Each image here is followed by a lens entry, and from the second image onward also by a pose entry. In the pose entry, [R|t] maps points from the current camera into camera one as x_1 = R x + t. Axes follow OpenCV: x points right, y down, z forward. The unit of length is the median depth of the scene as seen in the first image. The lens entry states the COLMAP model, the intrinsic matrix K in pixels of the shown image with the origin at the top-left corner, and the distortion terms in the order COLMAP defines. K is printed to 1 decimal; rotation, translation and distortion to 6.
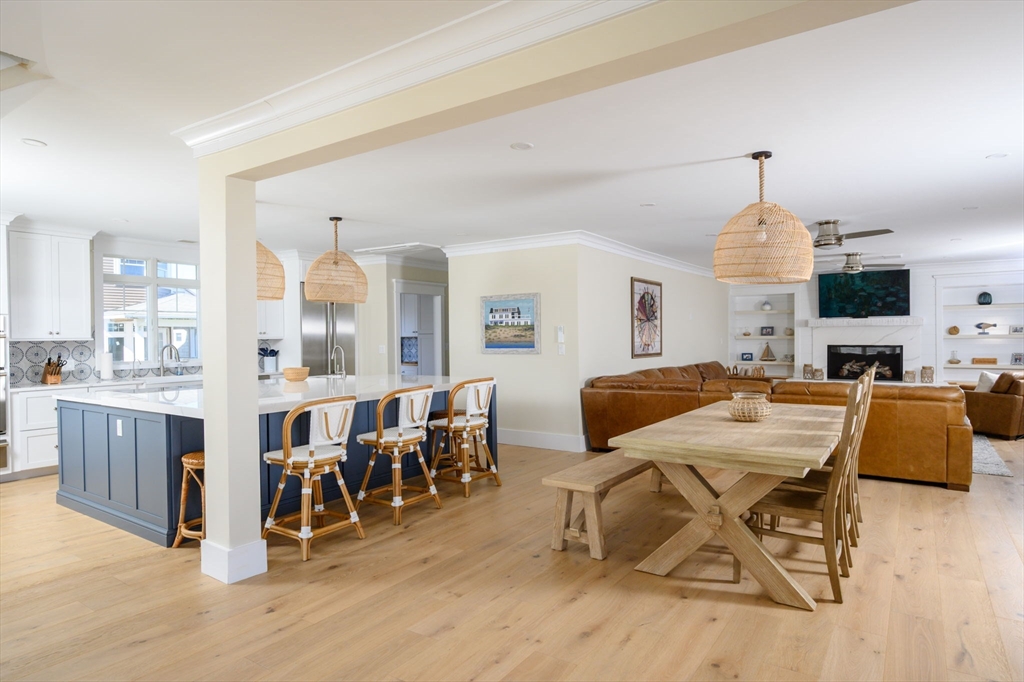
lens RADIAL K [[573.2, 0, 512.6], [0, 573.2, 344.4], [0, 0, 1]] dist [-0.020296, 0.000369]
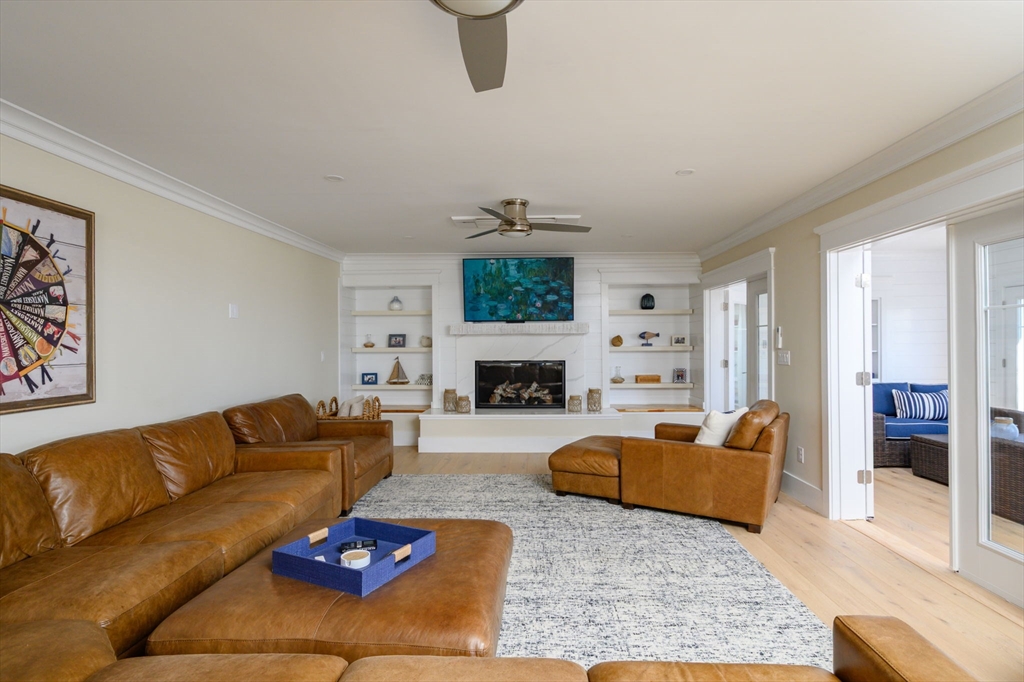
lens RADIAL K [[829.7, 0, 512.0], [0, 829.7, 341.0], [0, 0, 1]] dist [-0.030842, -0.002560]
pose [[0.852626, 0.005226, 0.522495, 0.055867], [0.006314, 0.999774, -0.020303, -0.002191], [-0.522483, 0.020610, 0.852401, 0.101744]]
